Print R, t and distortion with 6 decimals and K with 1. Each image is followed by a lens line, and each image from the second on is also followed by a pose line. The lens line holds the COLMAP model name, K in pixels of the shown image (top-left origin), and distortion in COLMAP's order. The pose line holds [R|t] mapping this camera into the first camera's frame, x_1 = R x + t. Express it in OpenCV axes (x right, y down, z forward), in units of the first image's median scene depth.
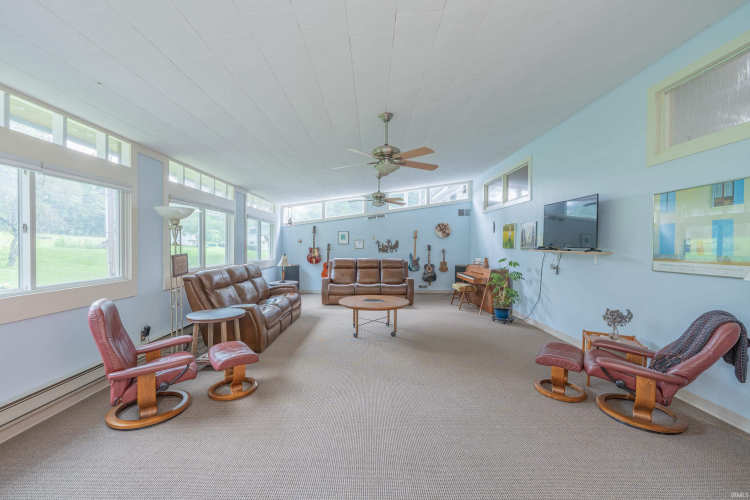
lens RADIAL K [[302.9, 0, 375.0], [0, 302.9, 250.0], [0, 0, 1]] dist [0.000263, -0.000051]
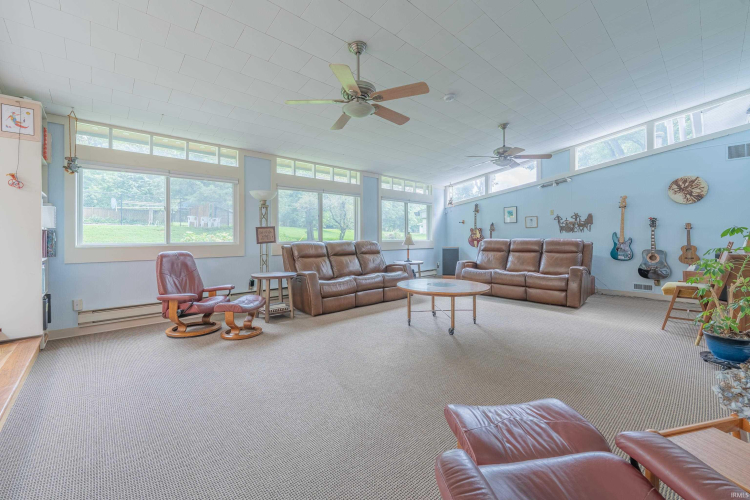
lens RADIAL K [[305.4, 0, 378.4], [0, 305.4, 236.4], [0, 0, 1]] dist [0.000498, -0.000035]
pose [[0.666278, -0.015210, -0.745548, 0.299549], [-0.000404, 0.999784, -0.020757, 0.037355], [0.745703, 0.014131, 0.666128, 0.221537]]
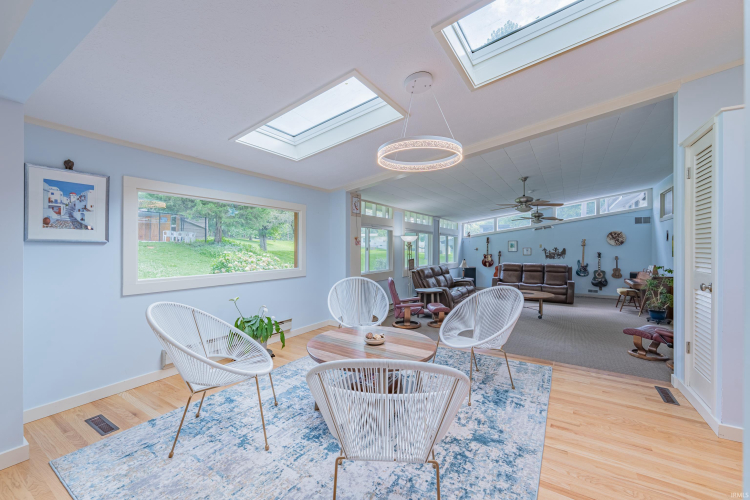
lens RADIAL K [[305.9, 0, 374.9], [0, 305.9, 247.2], [0, 0, 1]] dist [-0.000763, 0.000001]
pose [[0.835403, -0.005274, -0.549613, 0.123922], [-0.006219, 0.999799, -0.019046, -0.010392], [0.549603, 0.019329, 0.835202, -0.380718]]
